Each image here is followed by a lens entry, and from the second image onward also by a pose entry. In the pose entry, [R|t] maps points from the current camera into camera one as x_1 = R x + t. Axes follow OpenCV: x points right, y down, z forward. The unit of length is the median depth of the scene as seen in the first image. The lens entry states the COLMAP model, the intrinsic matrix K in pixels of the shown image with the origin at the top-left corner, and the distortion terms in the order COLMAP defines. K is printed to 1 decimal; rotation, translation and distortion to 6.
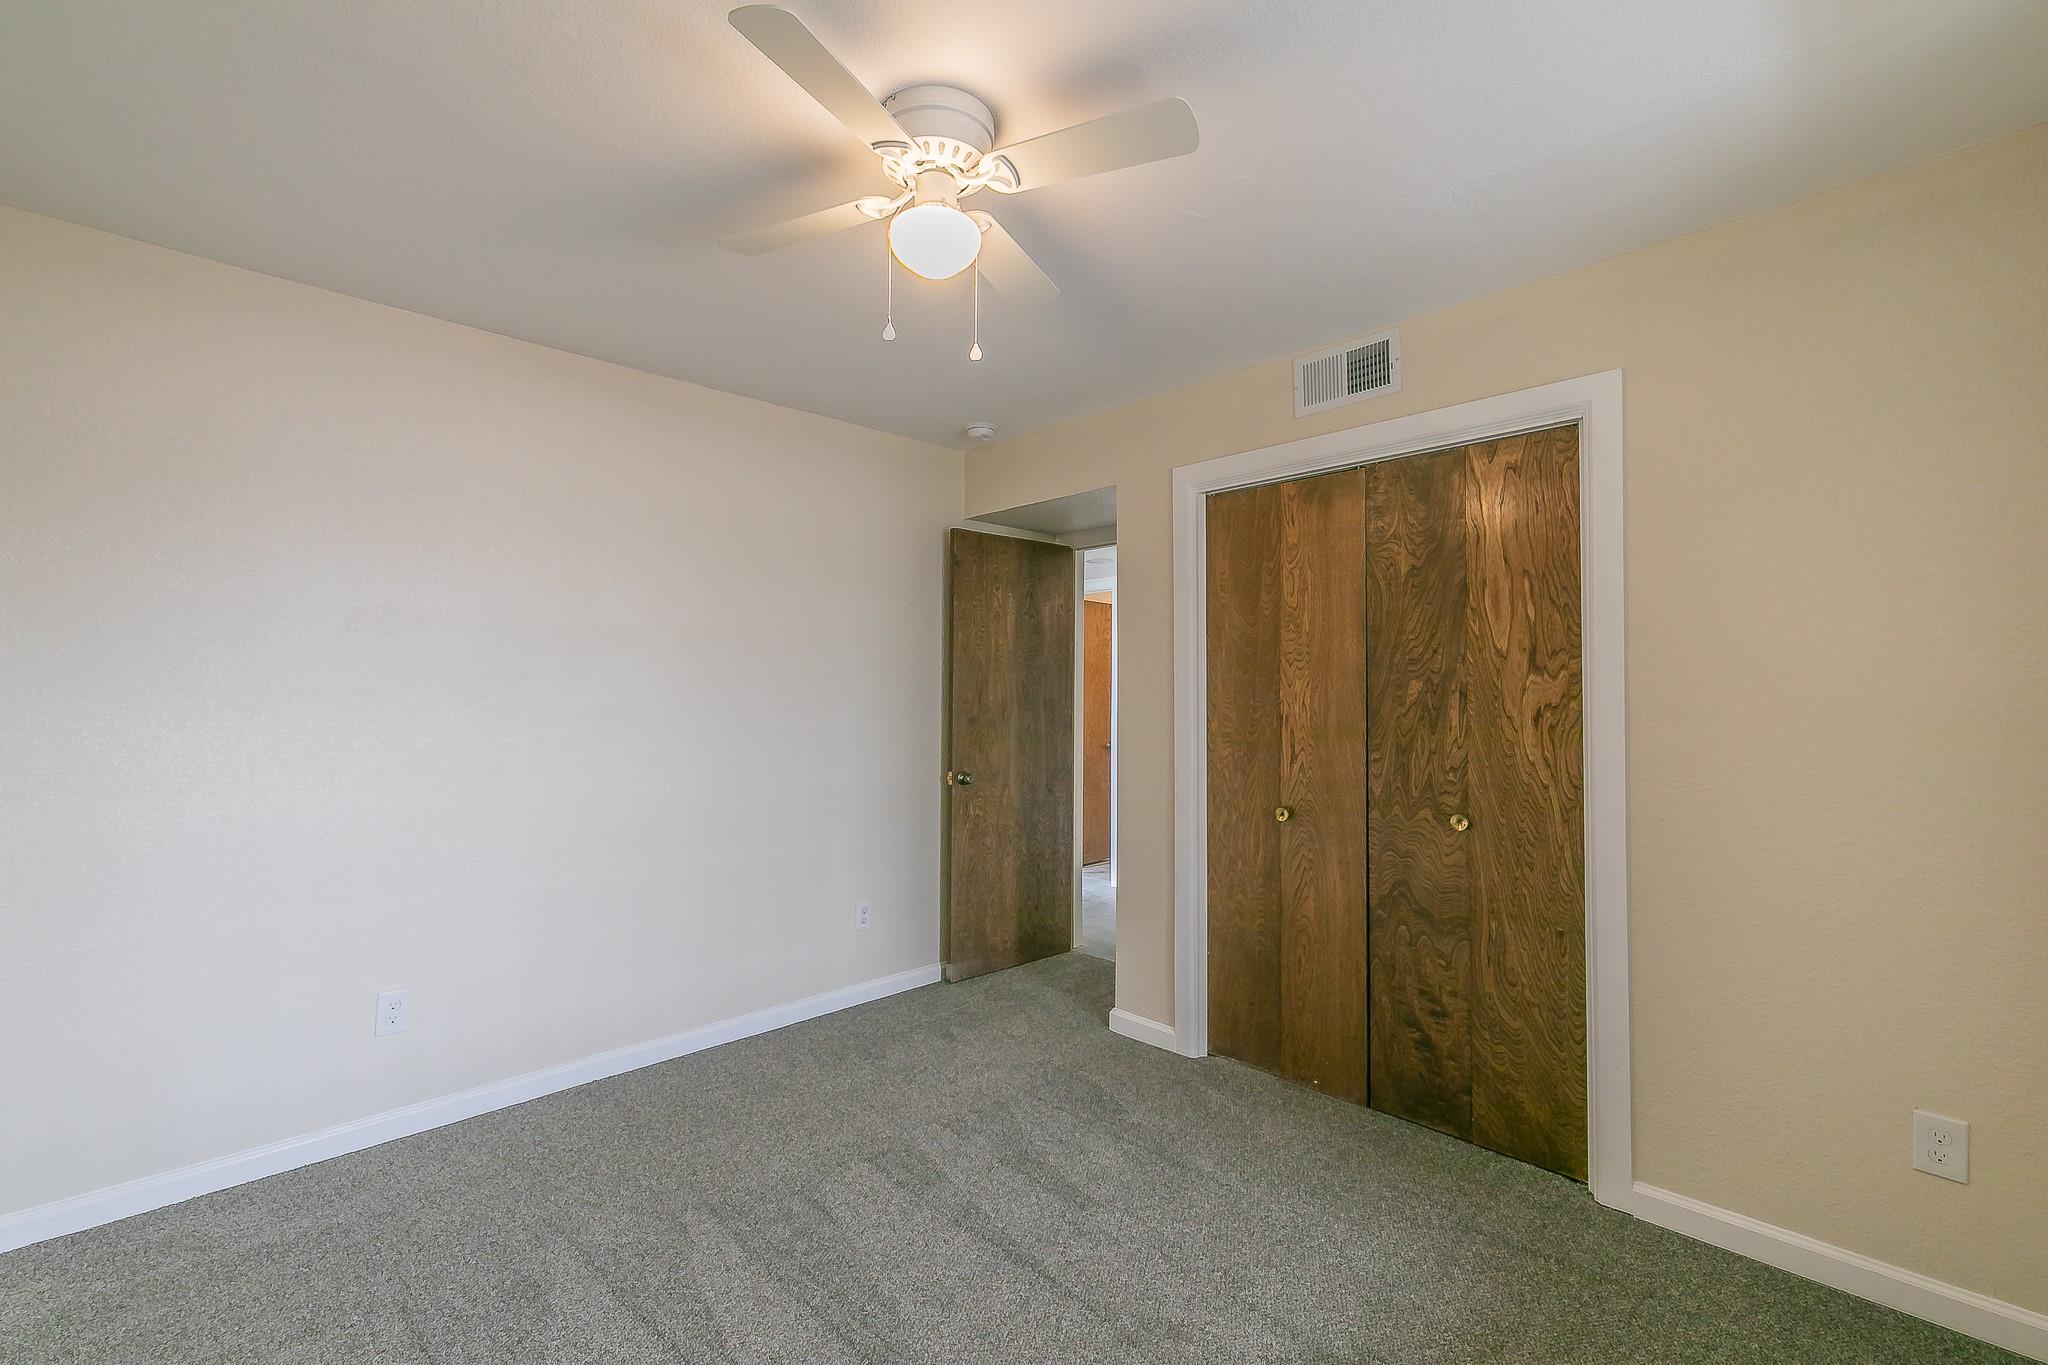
lens RADIAL K [[882.7, 0, 1024.8], [0, 882.7, 684.7], [0, 0, 1]] dist [0.004560, -0.000783]
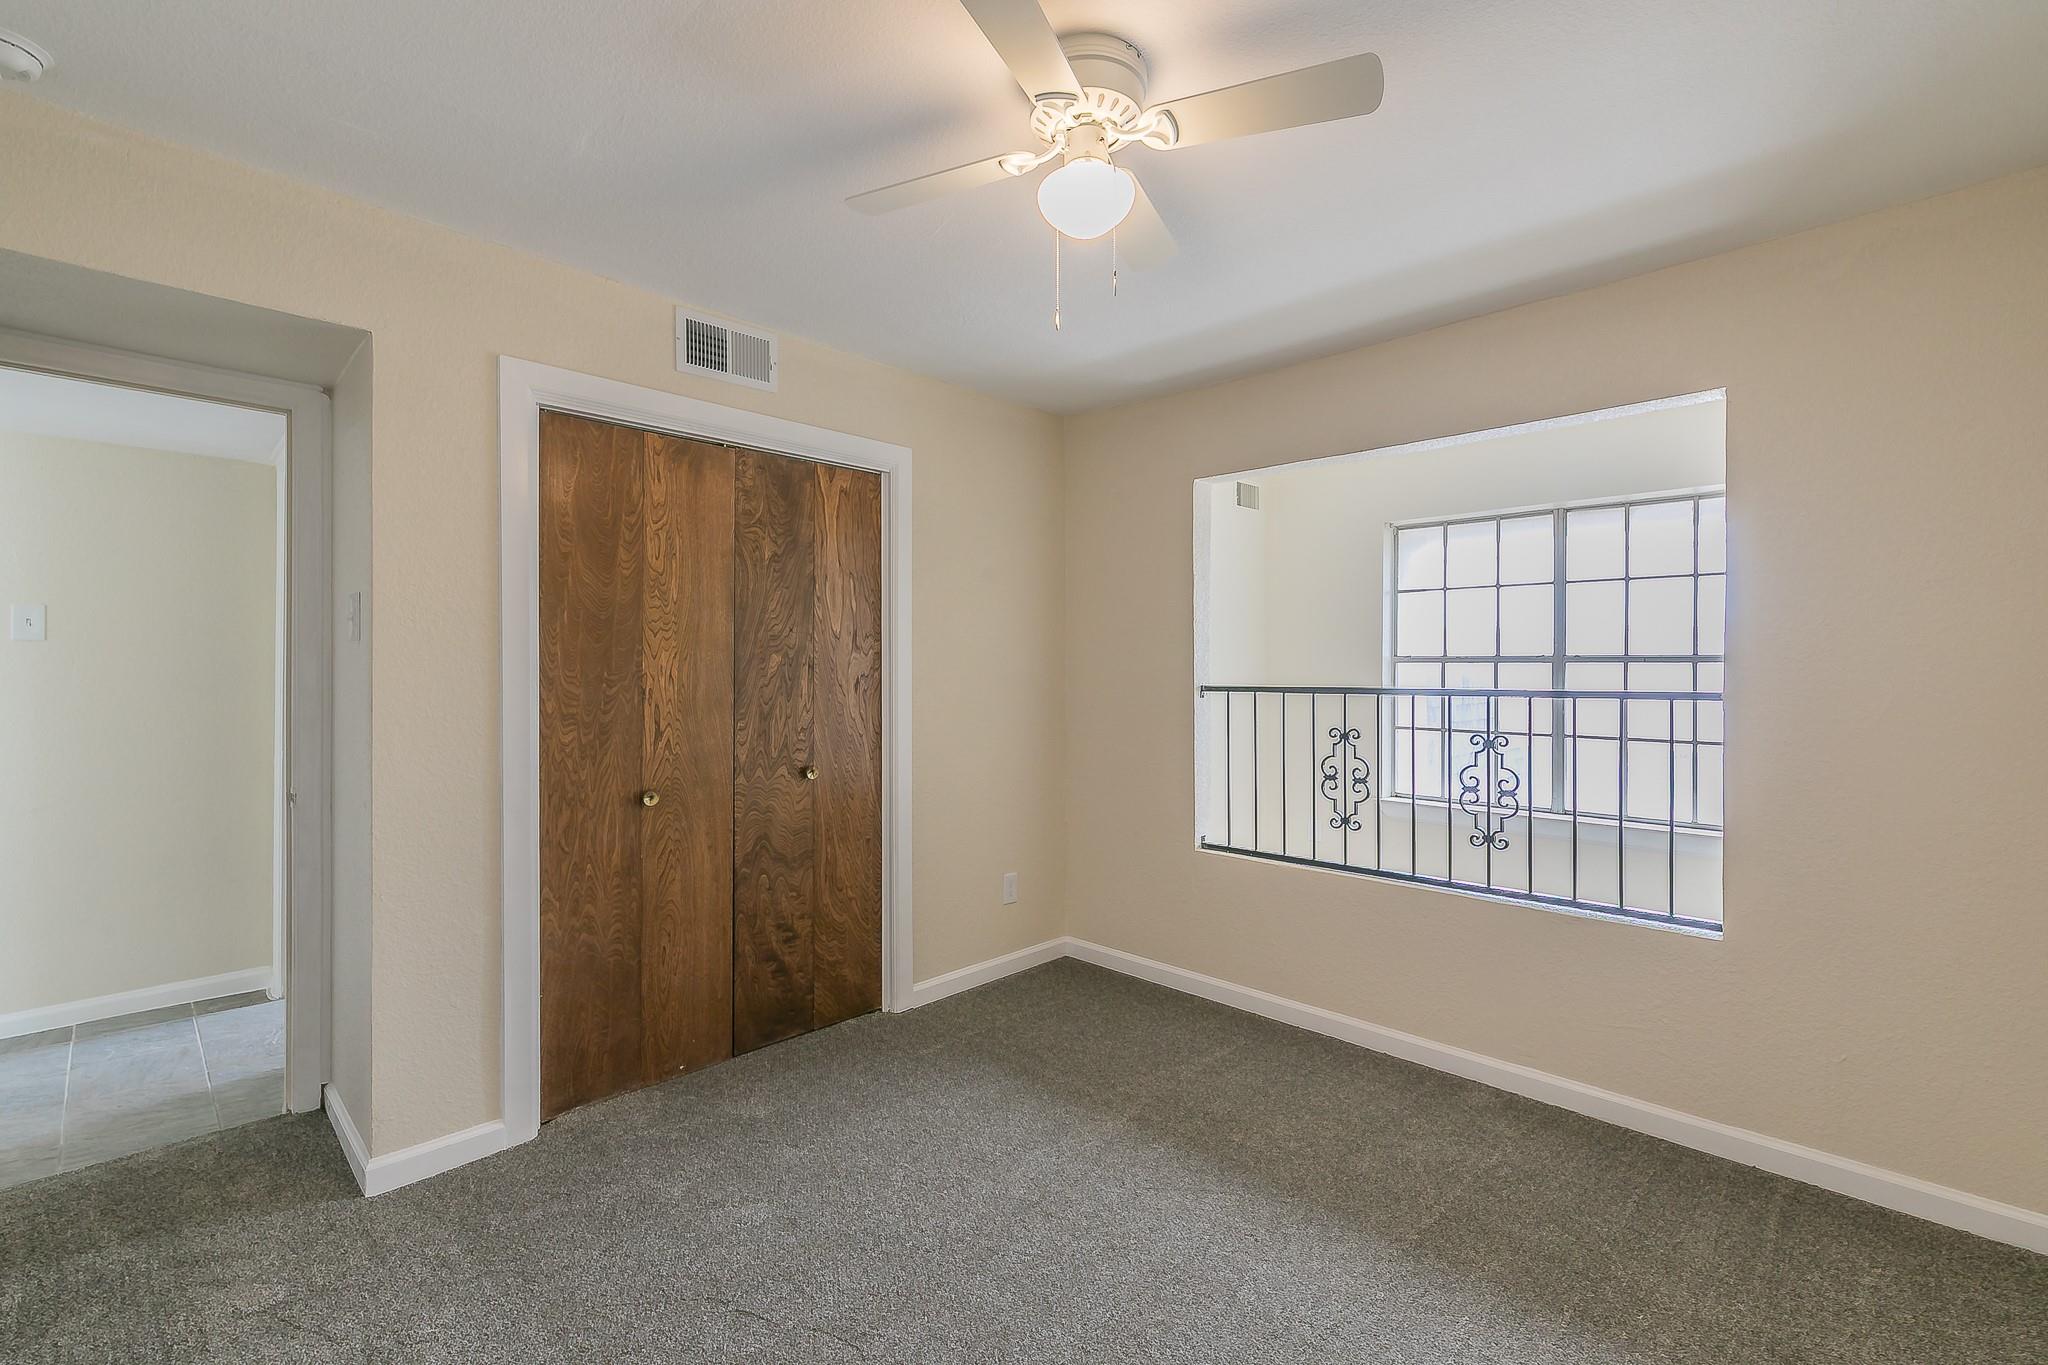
lens RADIAL K [[882.7, 0, 1028.2], [0, 882.7, 674.8], [0, 0, 1]] dist [0.004560, -0.000783]
pose [[-0.025706, -0.010570, 0.999614, -0.696322], [-0.017223, 0.999800, 0.010129, 0.004097], [-0.999521, -0.016956, -0.025883, 0.707261]]
